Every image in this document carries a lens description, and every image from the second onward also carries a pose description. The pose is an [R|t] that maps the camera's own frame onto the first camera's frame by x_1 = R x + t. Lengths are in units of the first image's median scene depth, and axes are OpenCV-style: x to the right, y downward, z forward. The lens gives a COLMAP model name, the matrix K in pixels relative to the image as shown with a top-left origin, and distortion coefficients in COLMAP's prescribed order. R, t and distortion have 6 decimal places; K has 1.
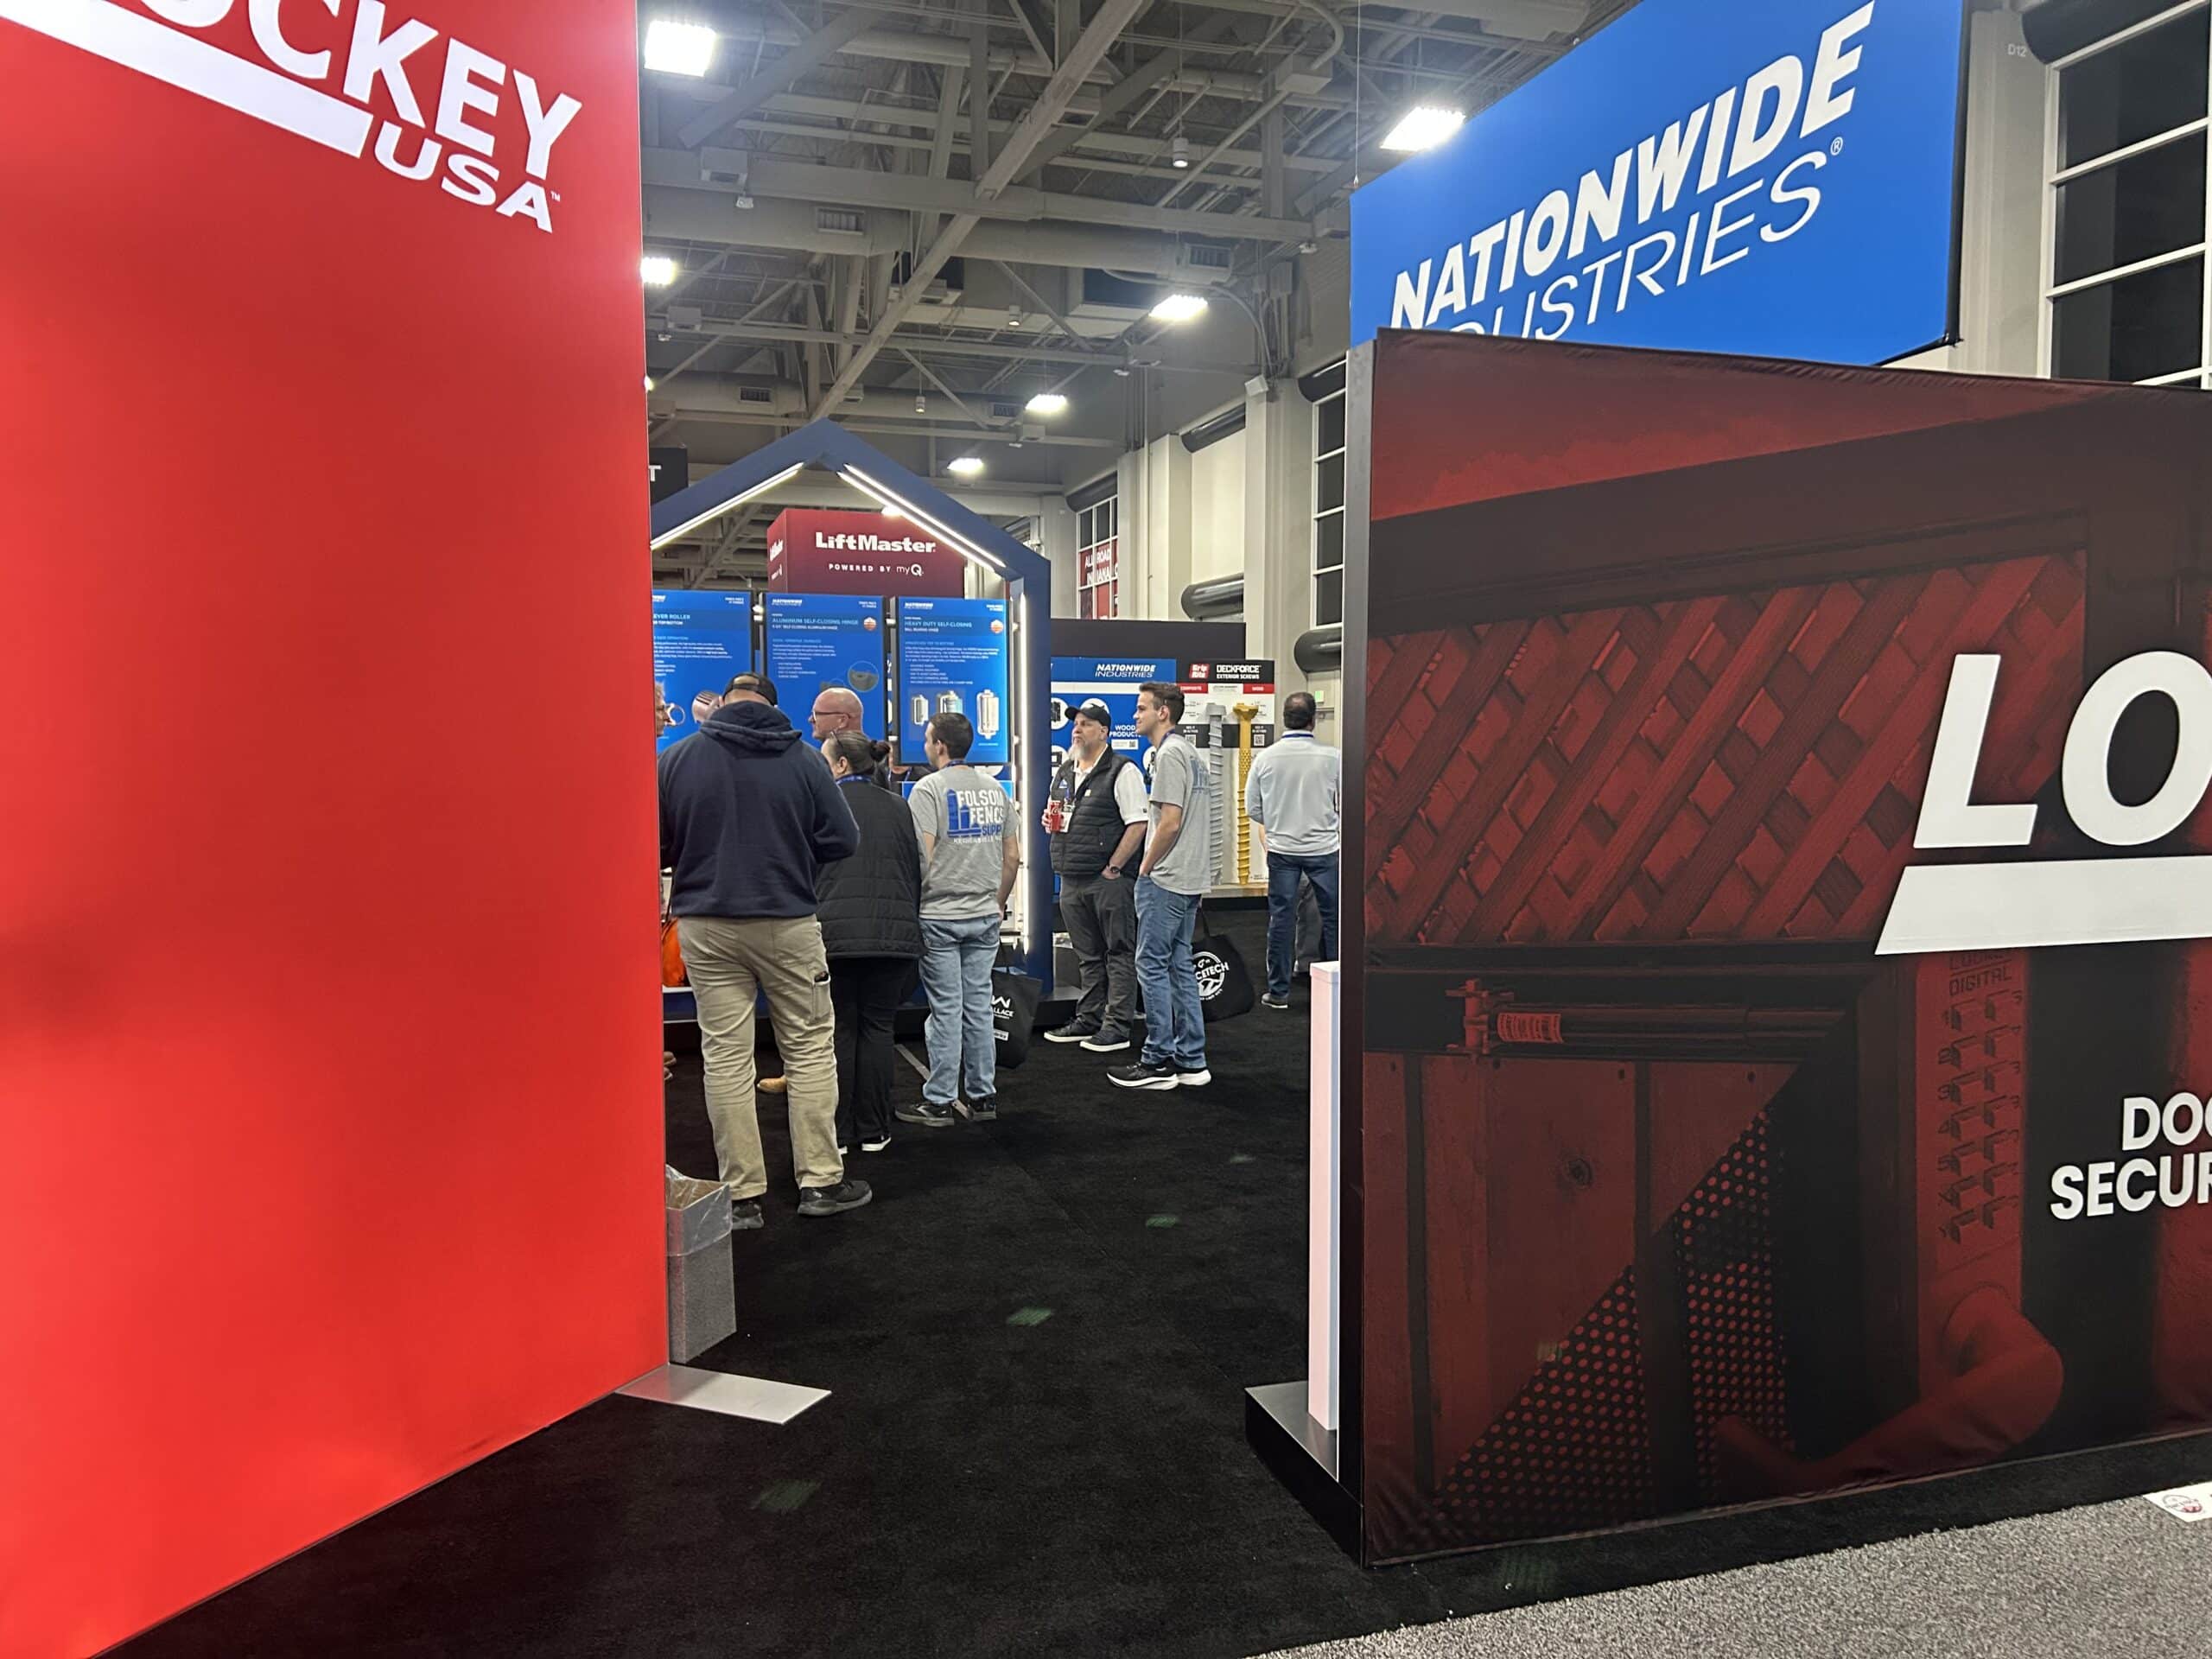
lens RADIAL K [[1674.1, 0, 1106.0], [0, 1674.1, 829.5], [0, 0, 1]] dist [-0.011852, -0.006024]
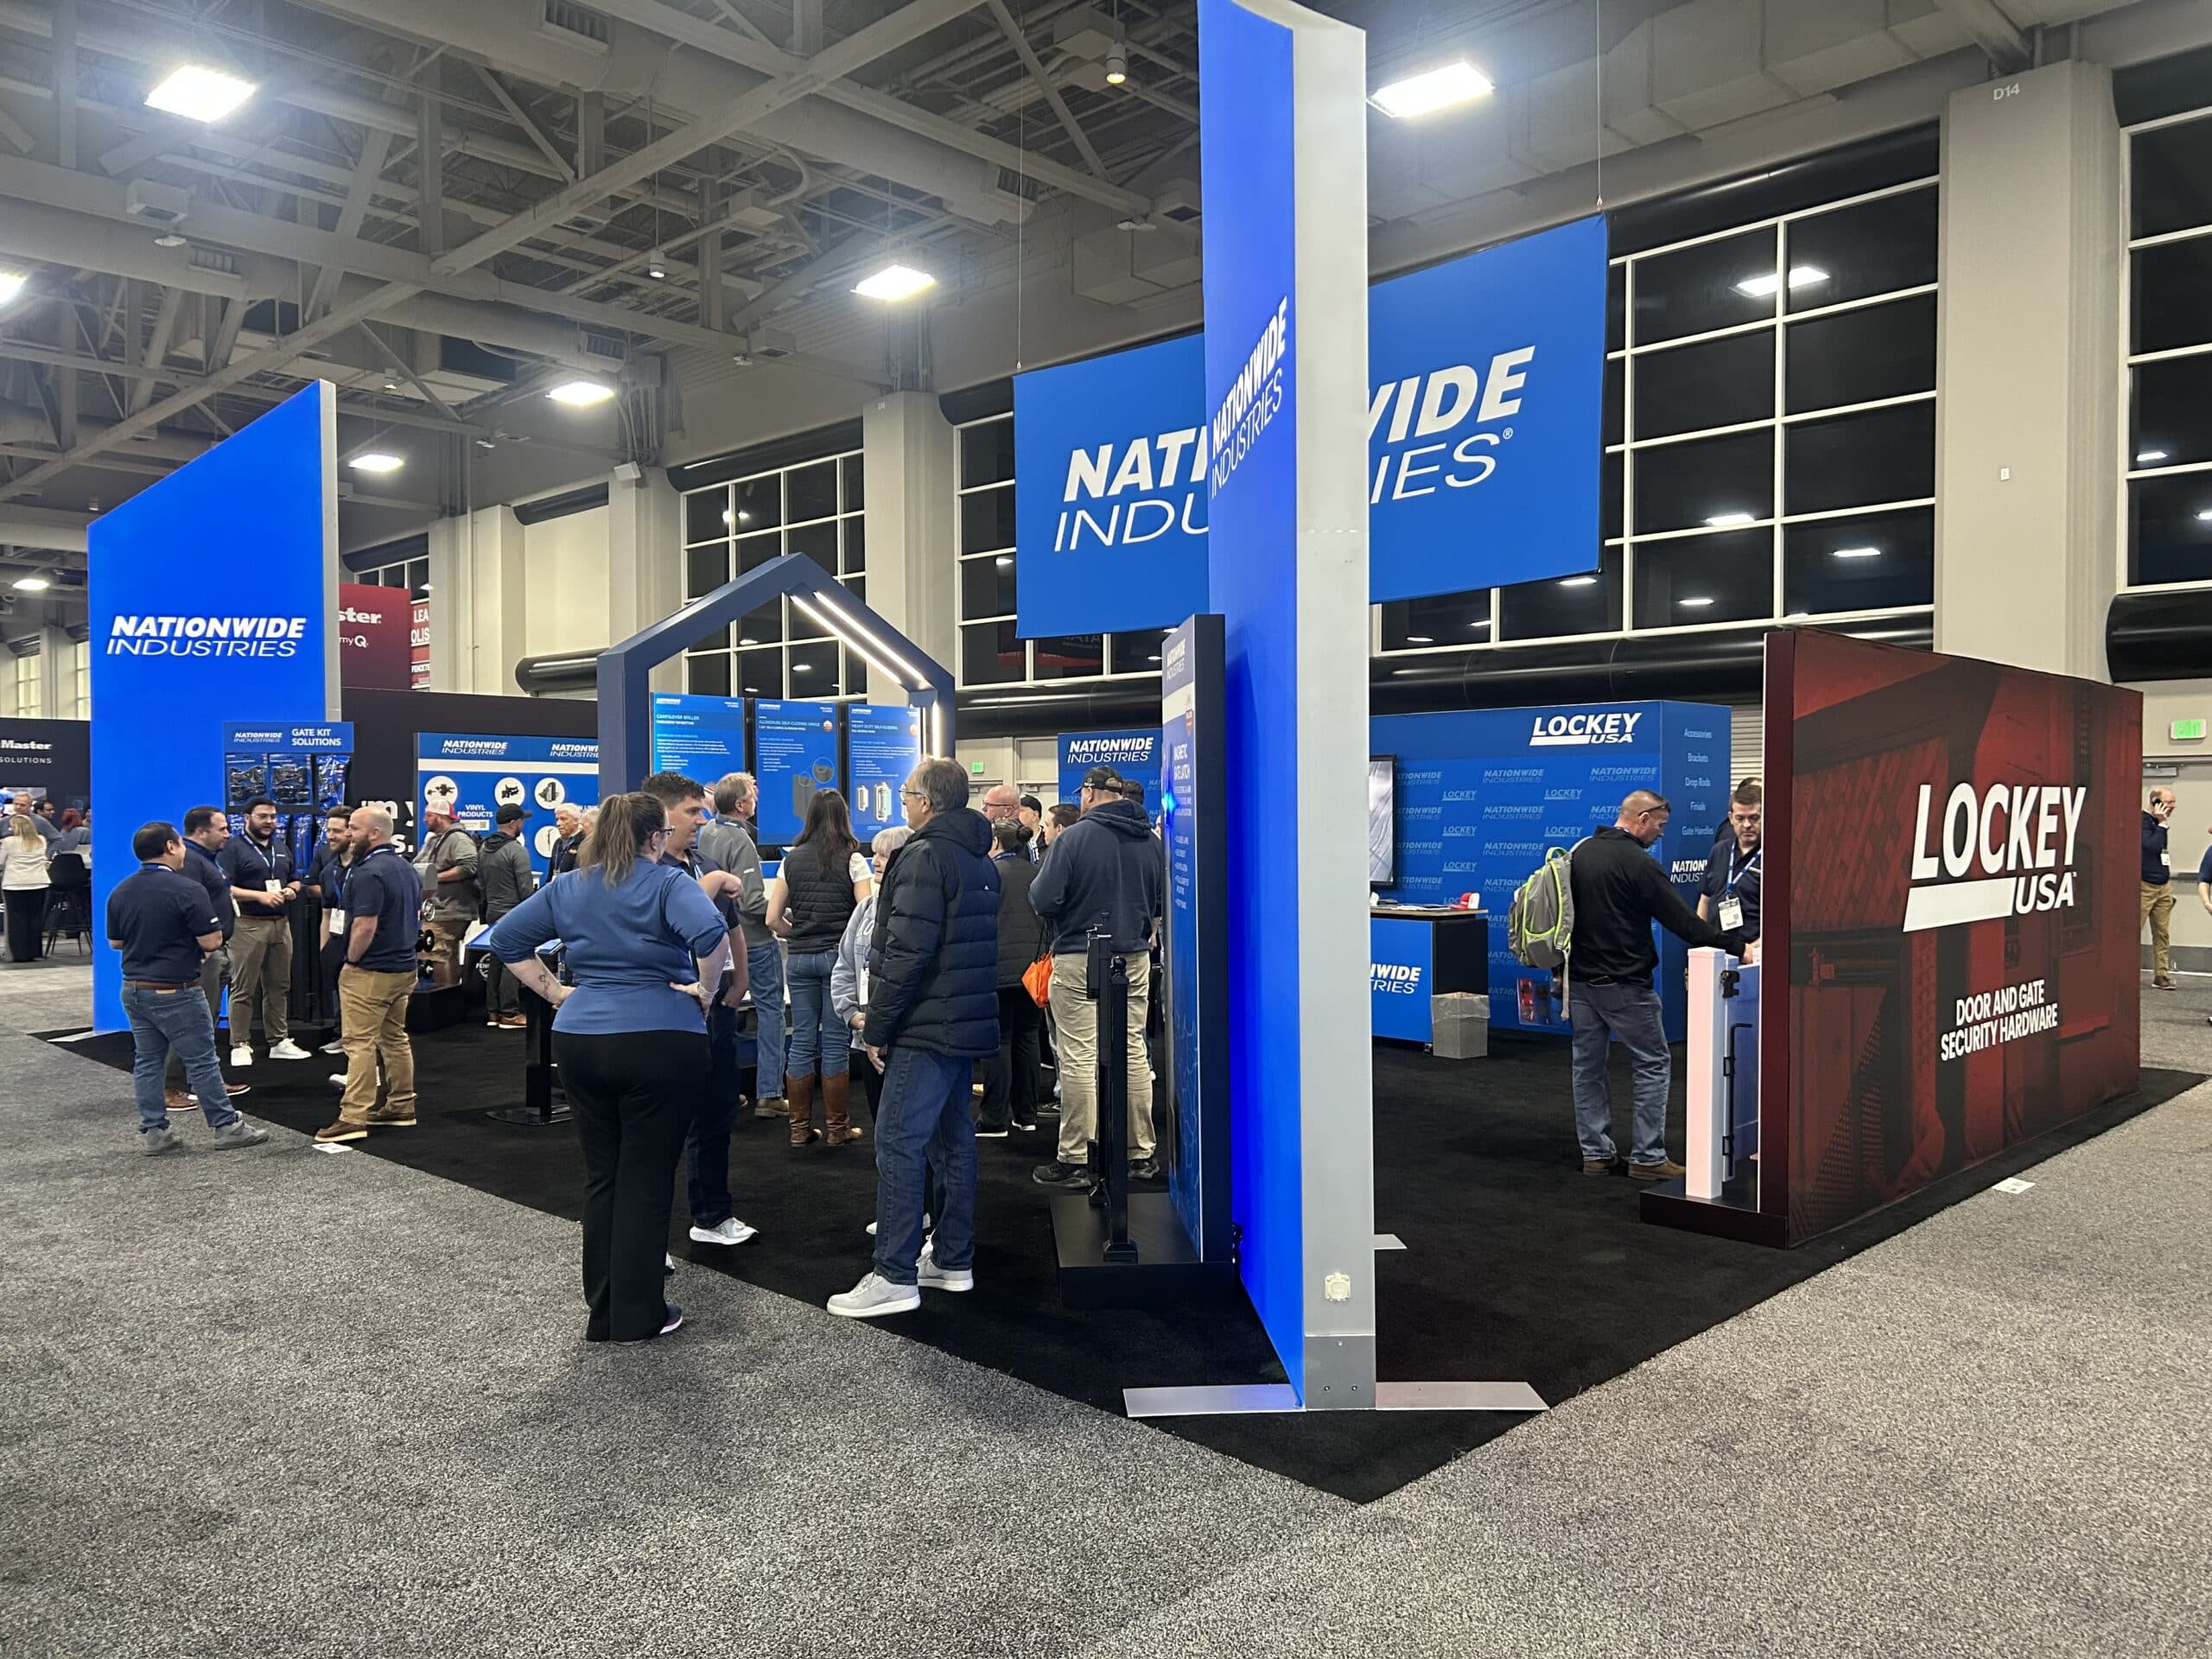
lens RADIAL K [[1667.4, 0, 1096.2], [0, 1667.4, 818.7], [0, 0, 1]] dist [0.052067, -0.059726]
pose [[0.880861, -0.005124, 0.473348, -0.458965], [0.027803, 0.998775, -0.040928, -0.002280], [-0.472558, 0.049212, 0.879924, -0.118490]]
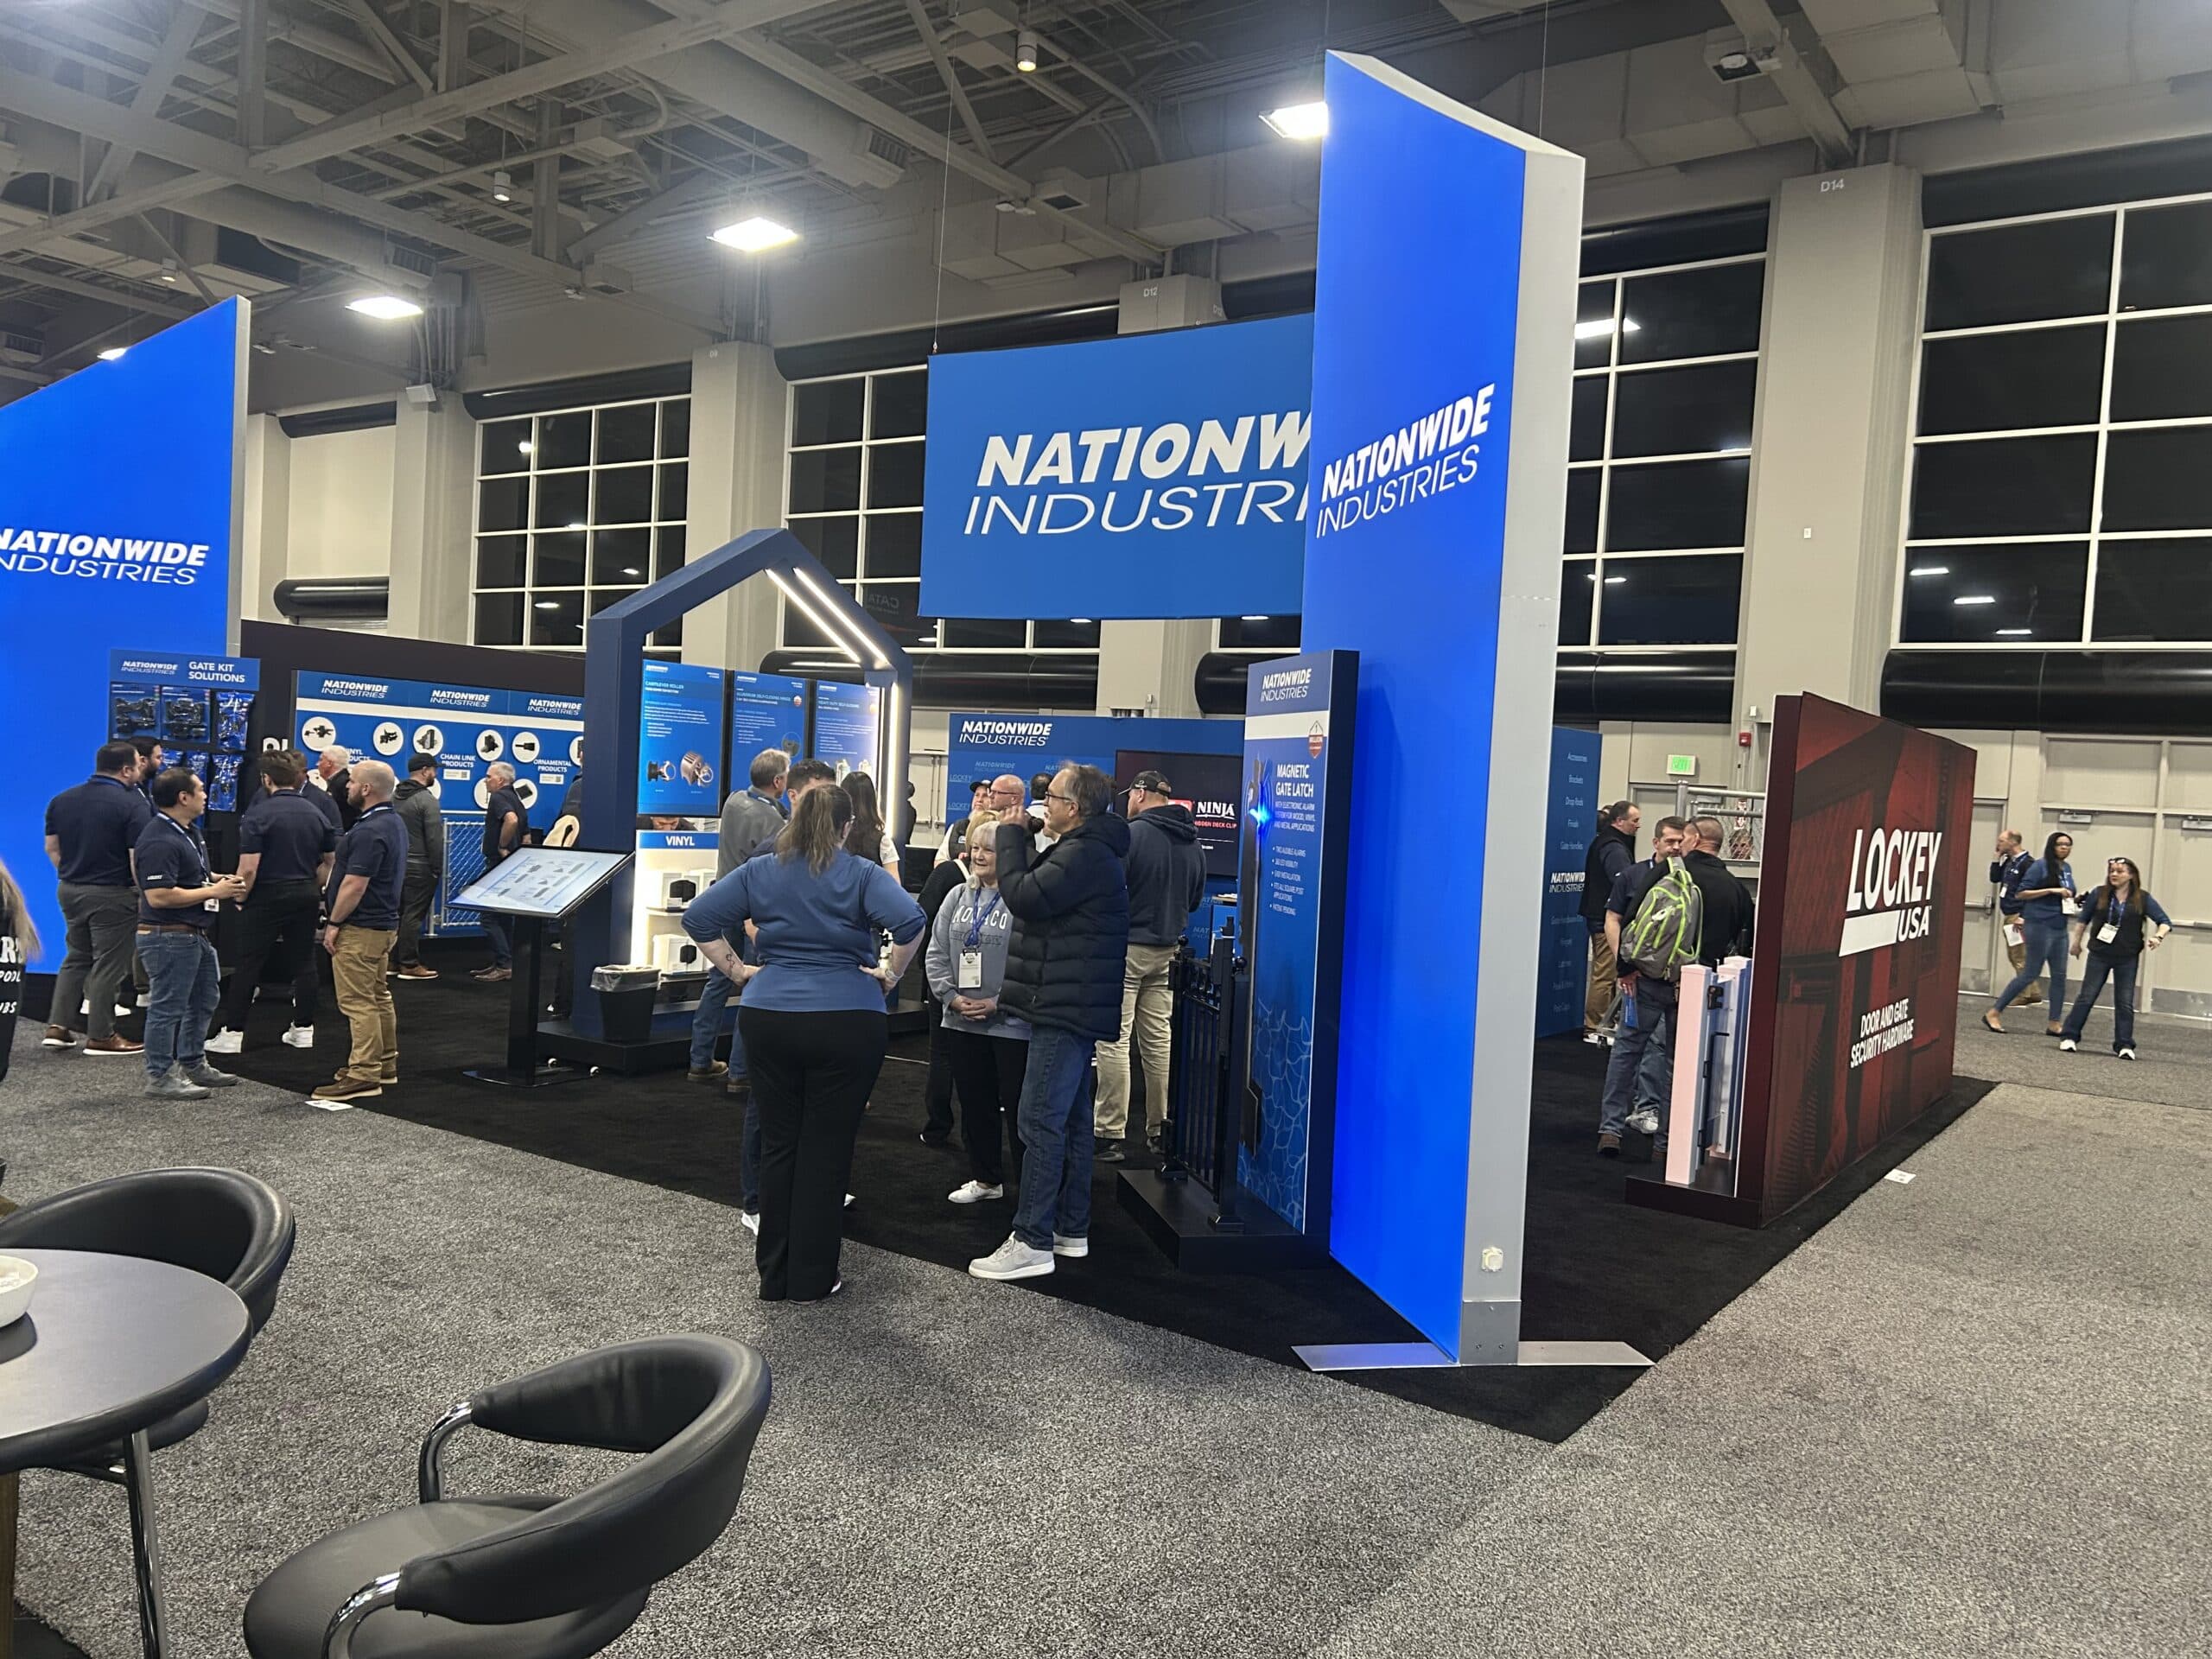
lens RADIAL K [[1671.5, 0, 1106.0], [0, 1671.5, 829.5], [0, 0, 1]] dist [0.052132, -0.058517]
pose [[0.788969, 0.027802, 0.613803, -0.603615], [-0.023618, 0.999610, -0.014918, -0.014749], [-0.613978, -0.002727, 0.789318, -0.082038]]
